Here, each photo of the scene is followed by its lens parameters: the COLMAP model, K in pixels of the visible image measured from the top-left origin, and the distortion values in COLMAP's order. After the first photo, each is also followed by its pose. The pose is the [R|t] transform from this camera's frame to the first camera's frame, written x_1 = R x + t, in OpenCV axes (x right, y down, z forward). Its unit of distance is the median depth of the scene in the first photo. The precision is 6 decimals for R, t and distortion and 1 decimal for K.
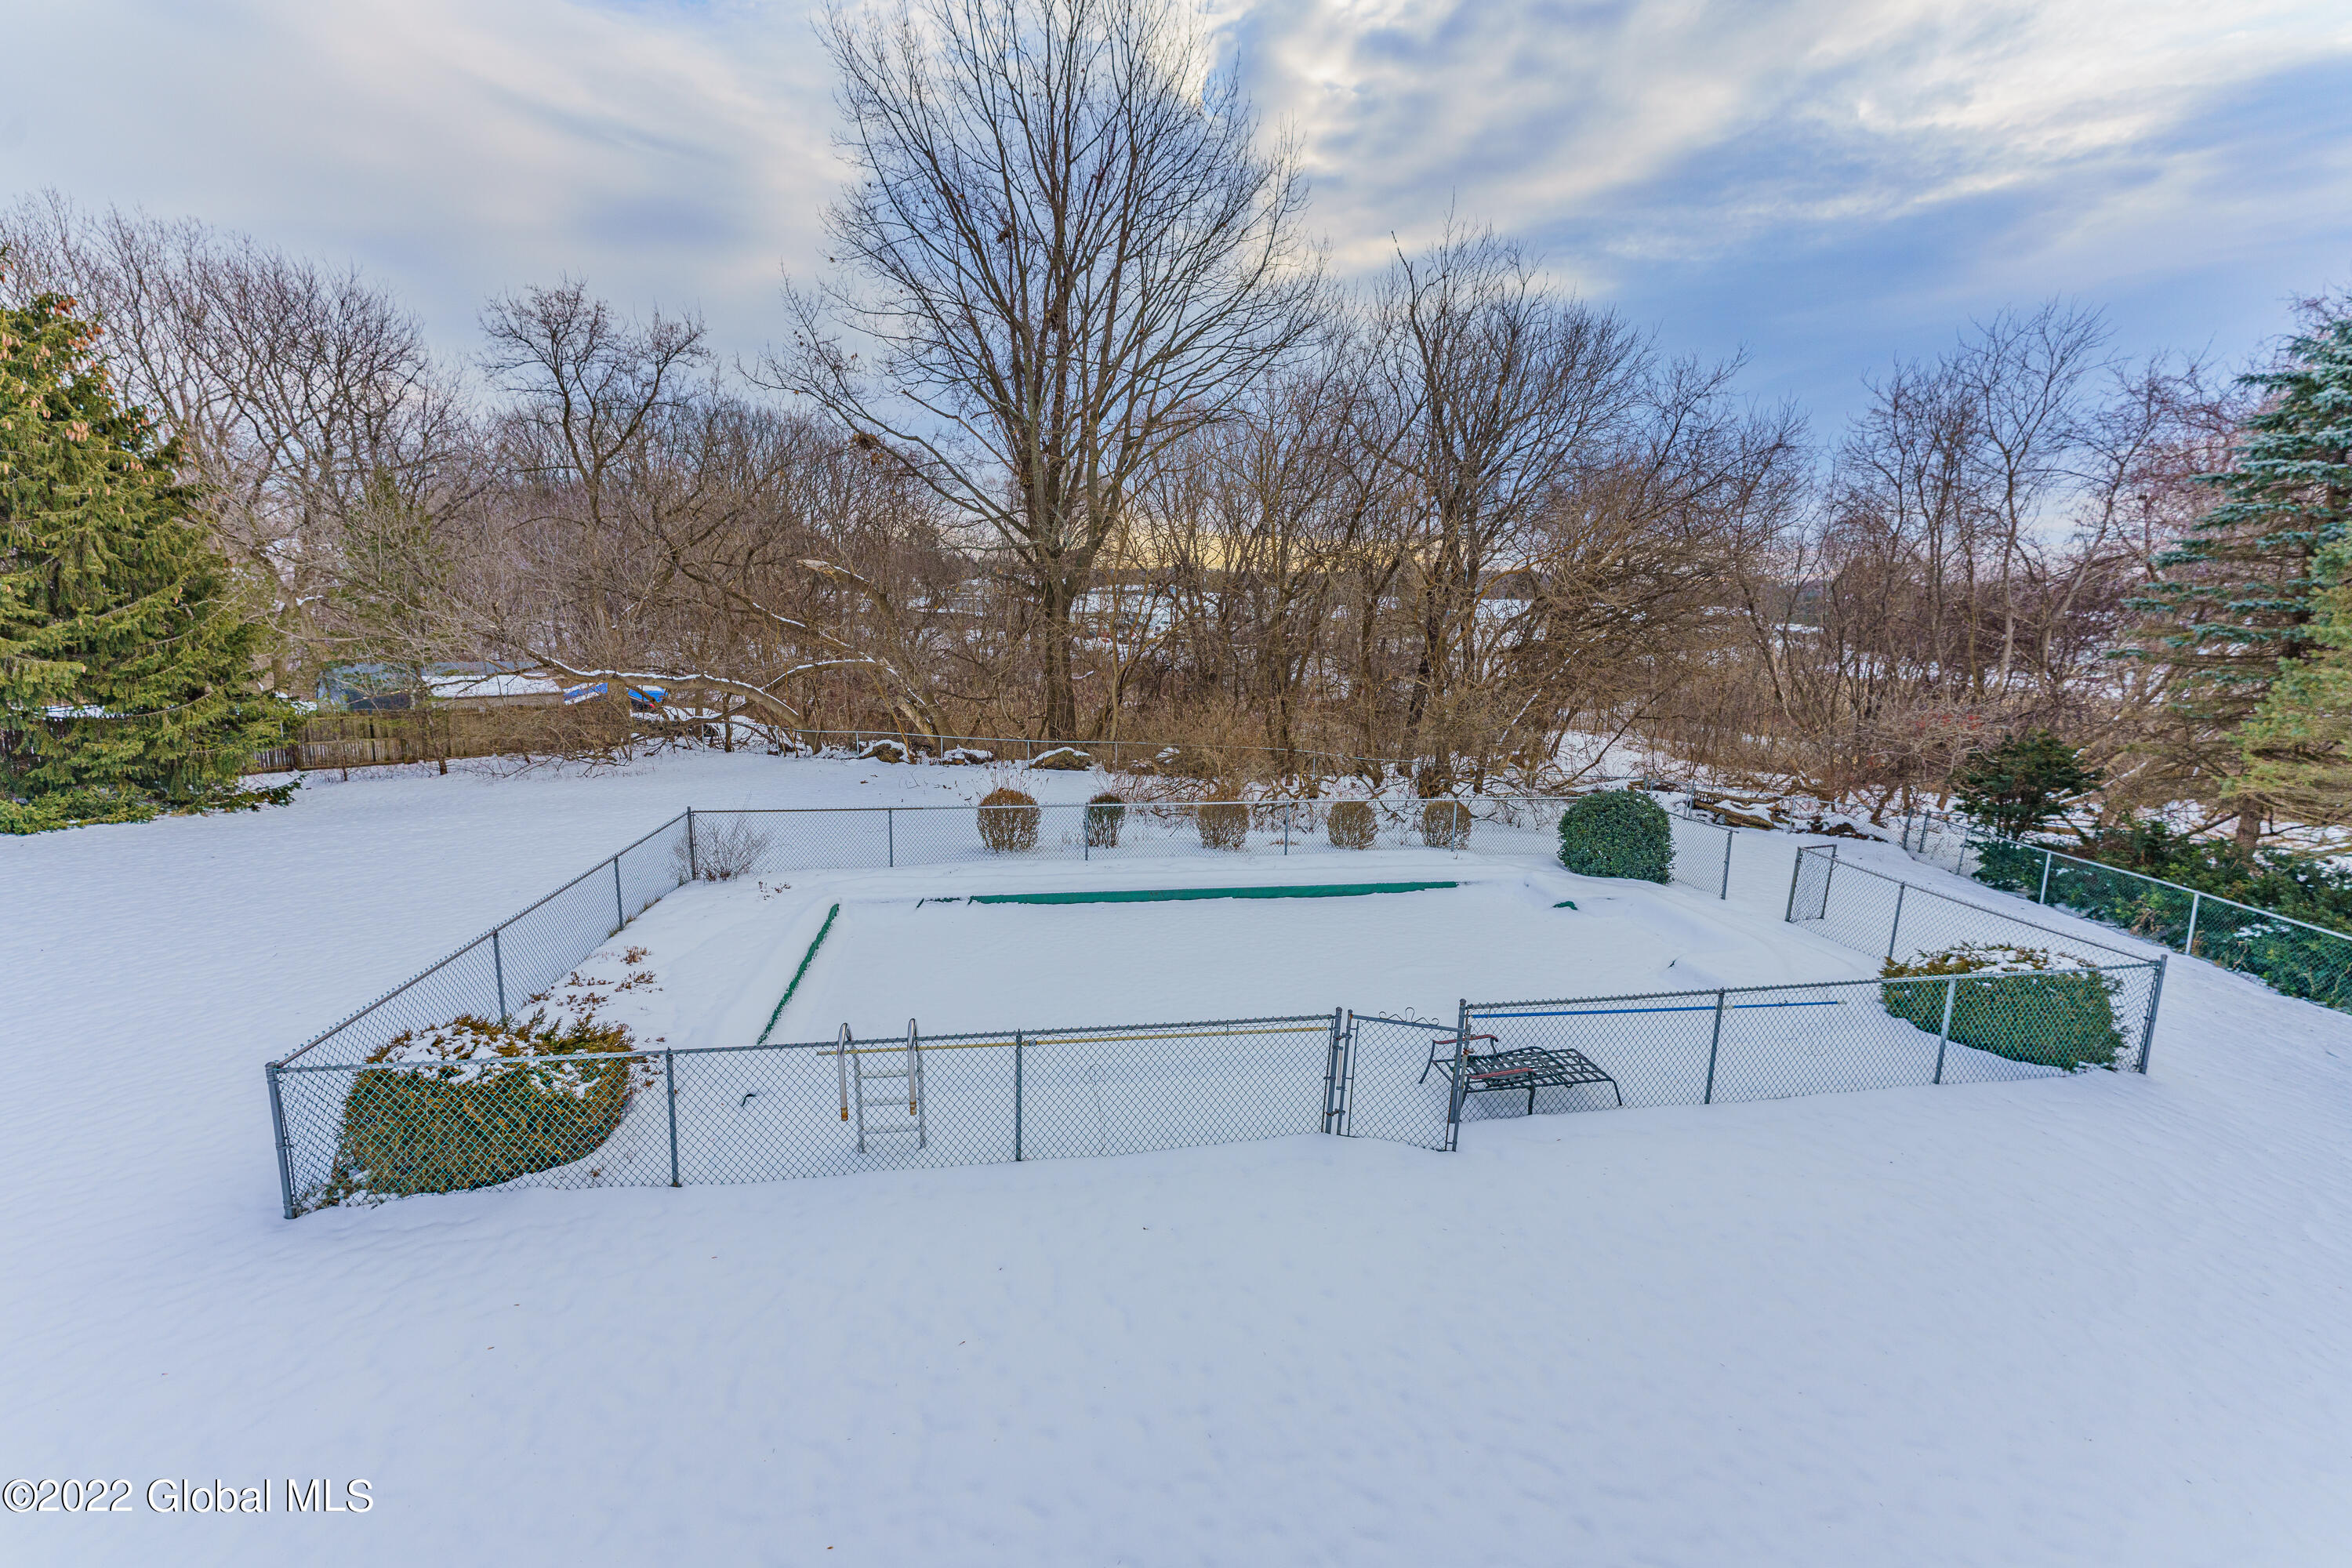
lens RADIAL K [[934.0, 0, 1172.7], [0, 934.0, 776.0], [0, 0, 1]] dist [0.001293, -0.000633]
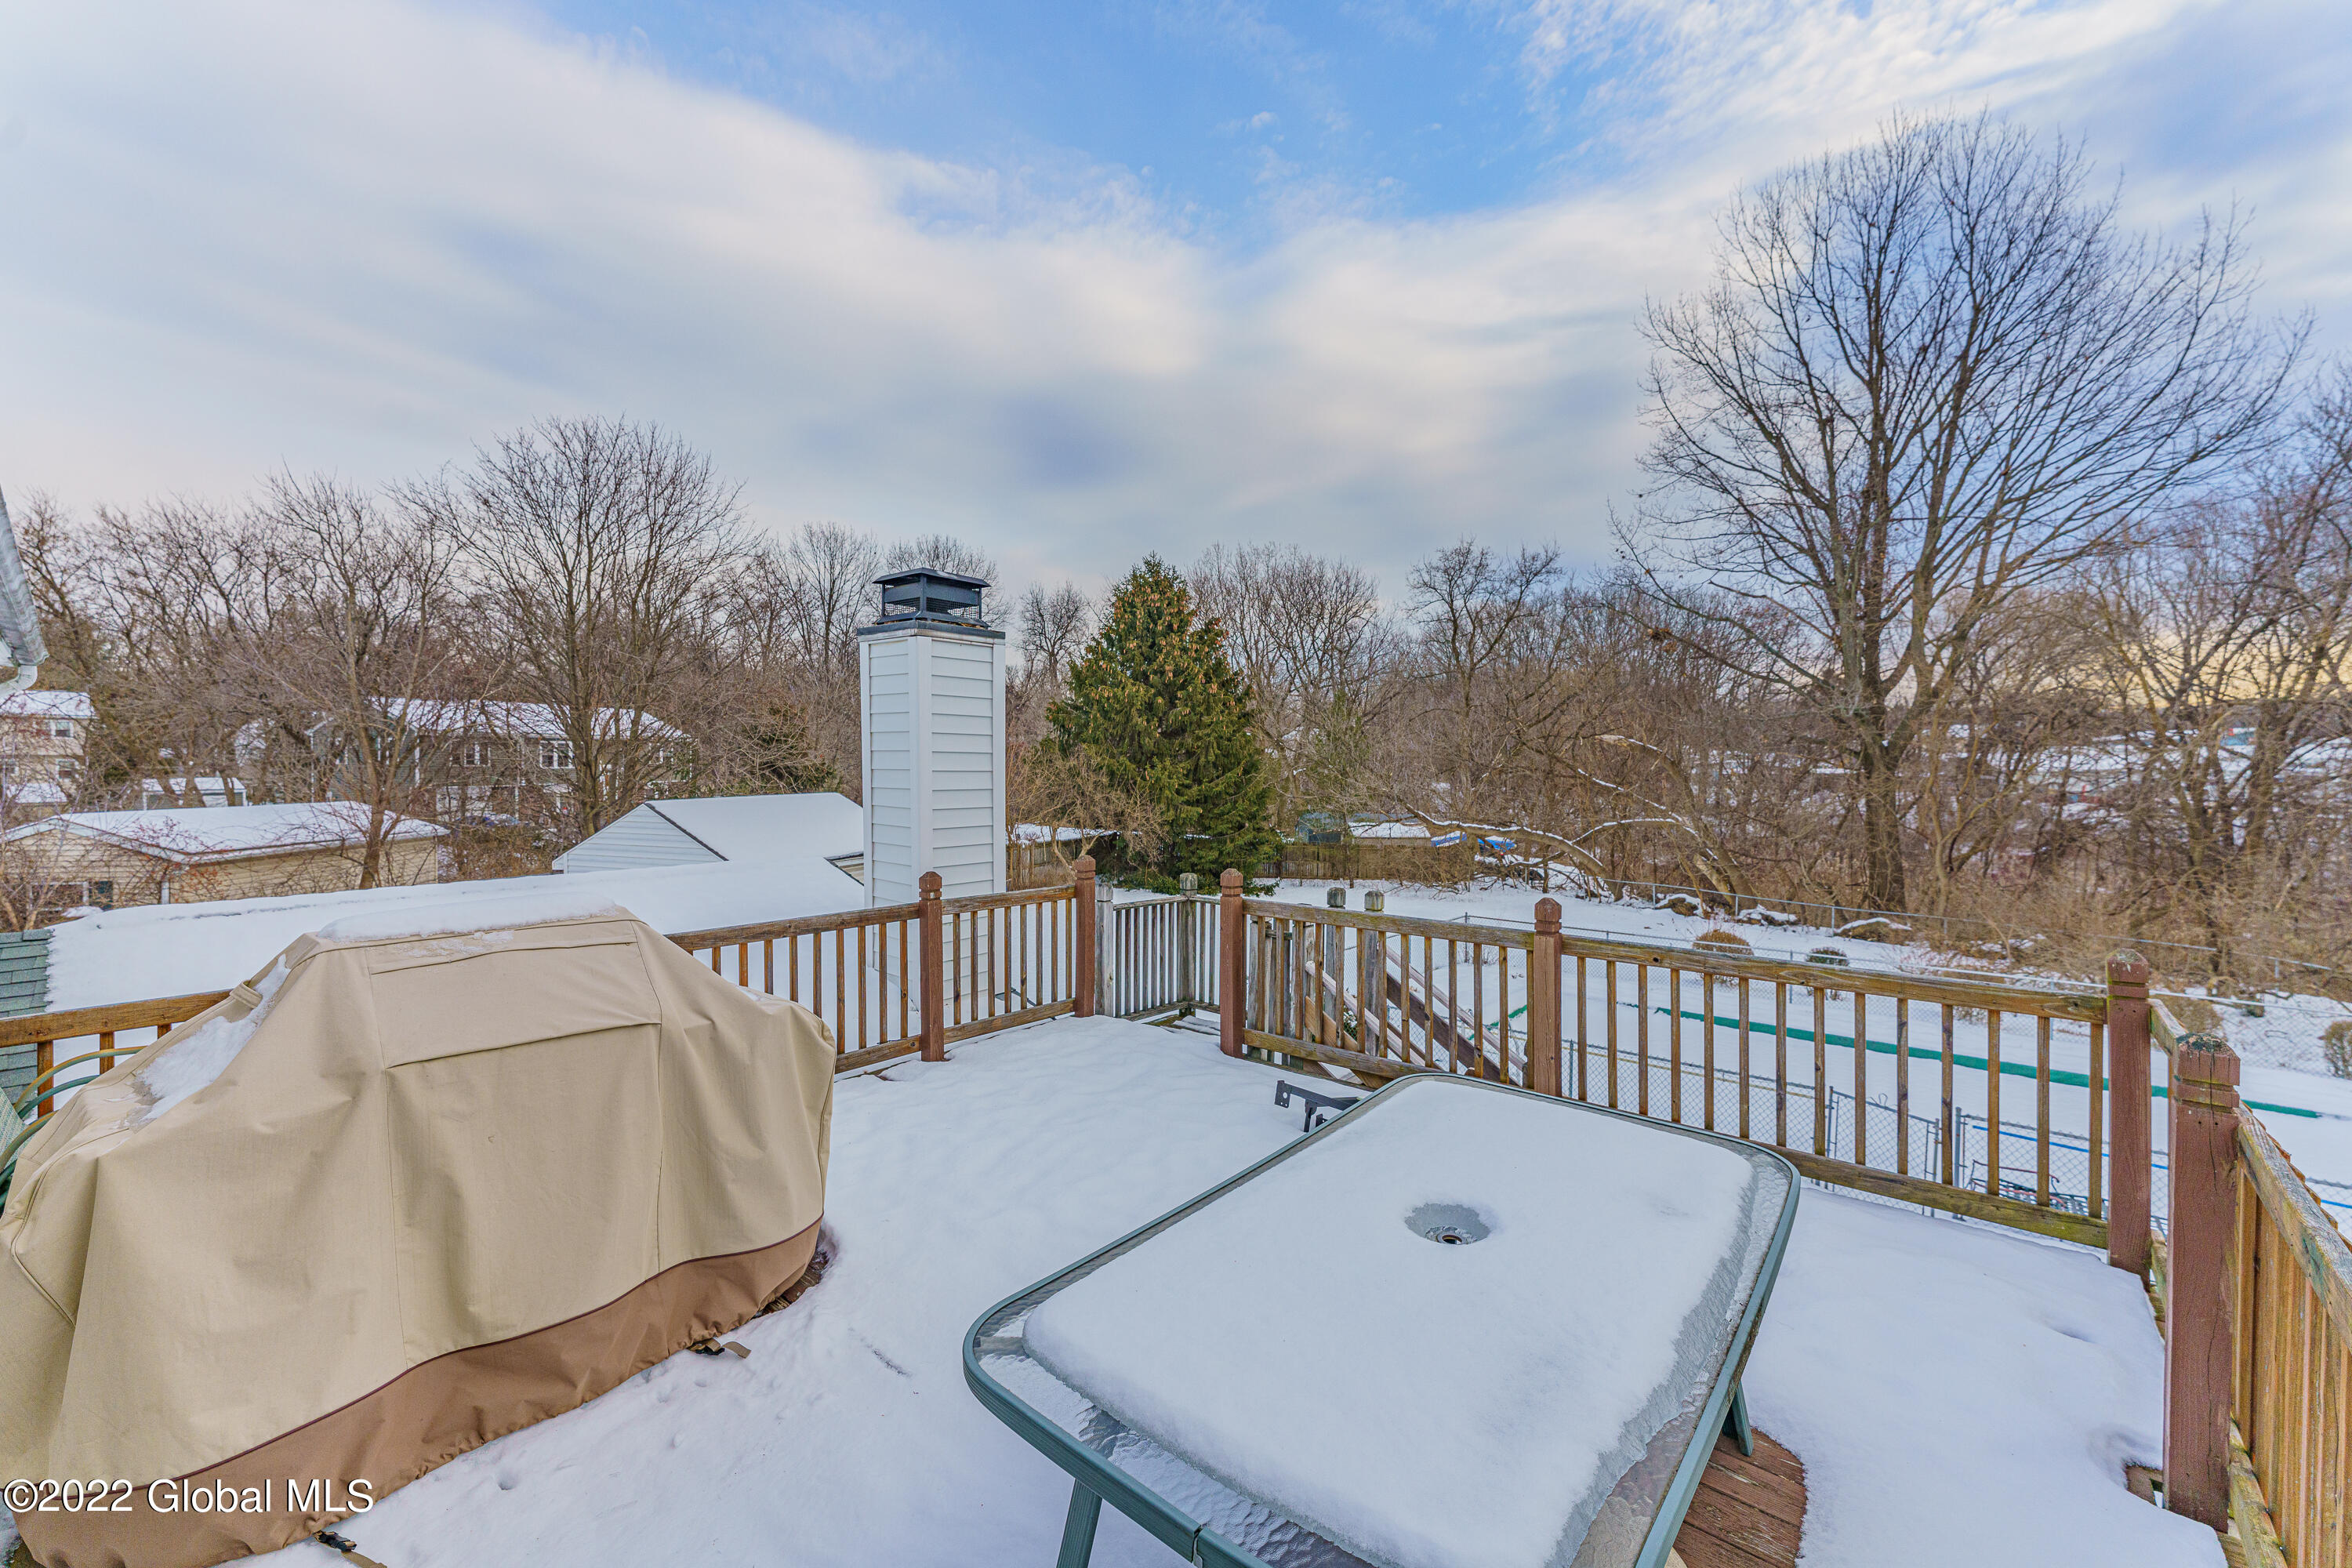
lens RADIAL K [[934.0, 0, 1164.6], [0, 934.0, 777.5], [0, 0, 1]] dist [0.001293, -0.000633]
pose [[0.630758, -0.007200, -0.775946, 0.168278], [-0.123538, 0.986272, -0.109574, 0.022491], [0.766083, 0.164974, 0.621209, -0.160125]]
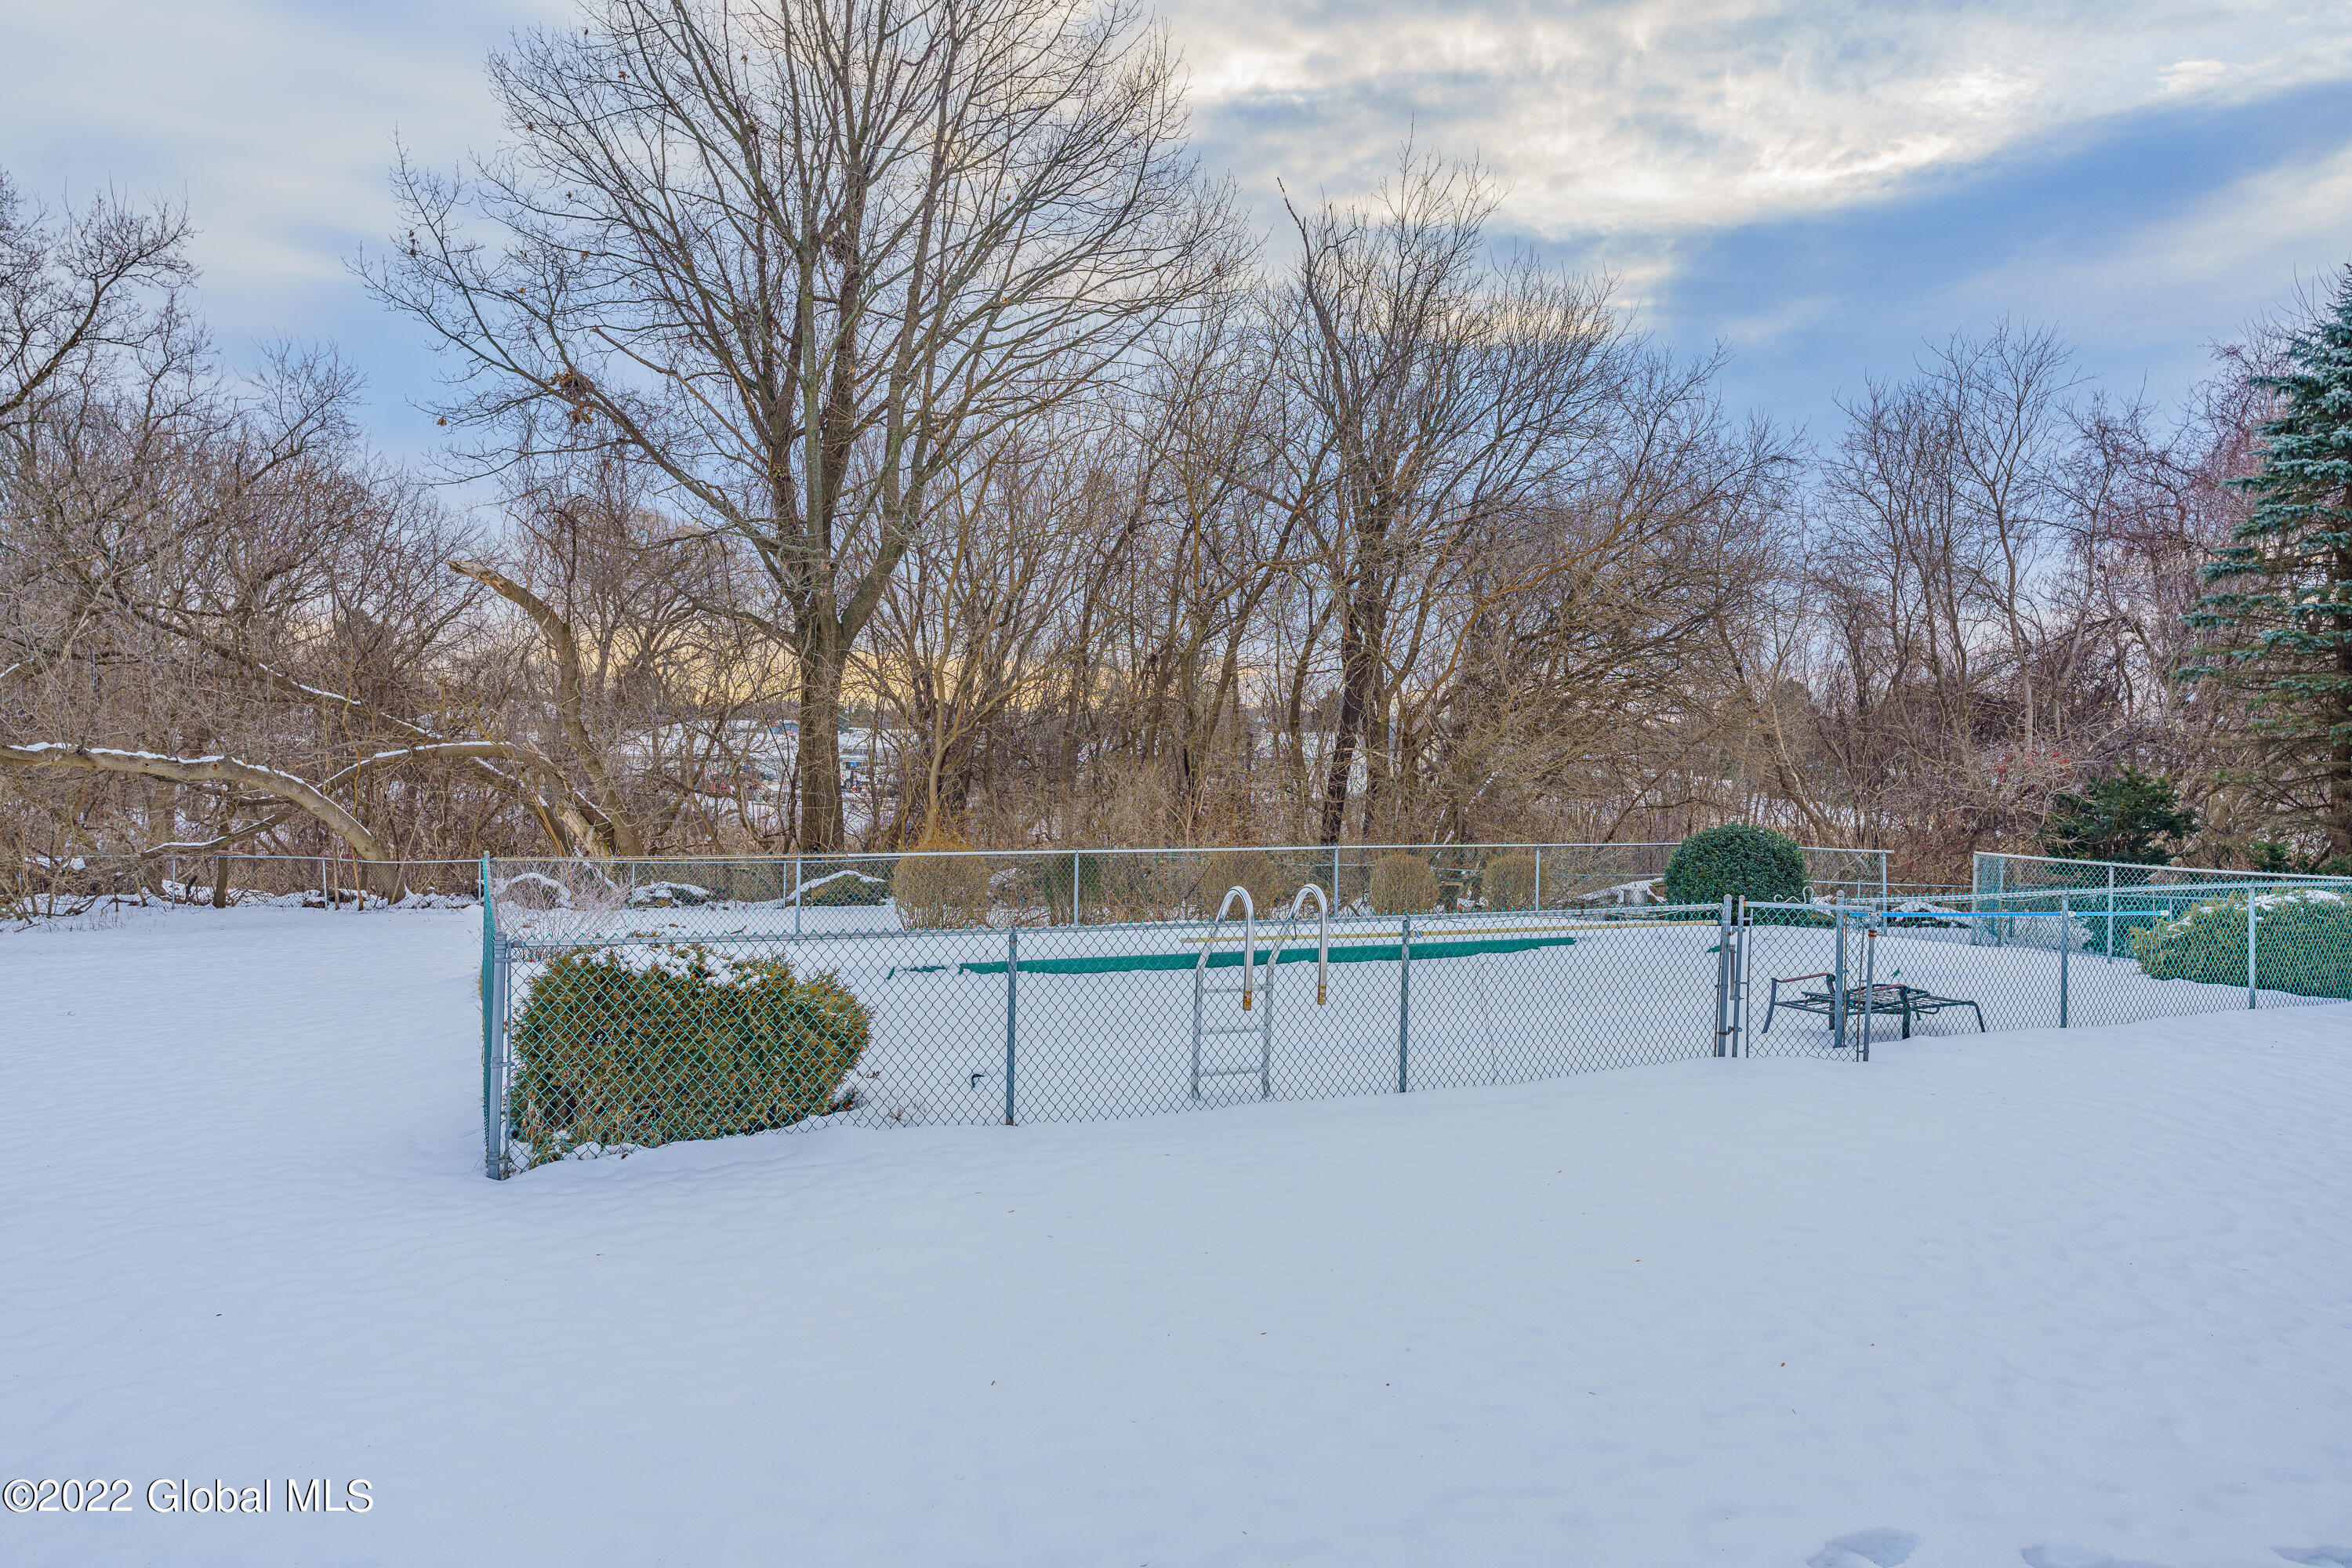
lens RADIAL K [[1497.4, 0, 1165.6], [0, 1497.4, 776.3], [0, 0, 1]] dist [0.001556, 0.002395]
pose [[0.964666, -0.009181, 0.263315, -0.181027], [0.055309, 0.984181, -0.168312, 0.094291], [-0.257604, 0.176928, 0.949914, -0.043536]]
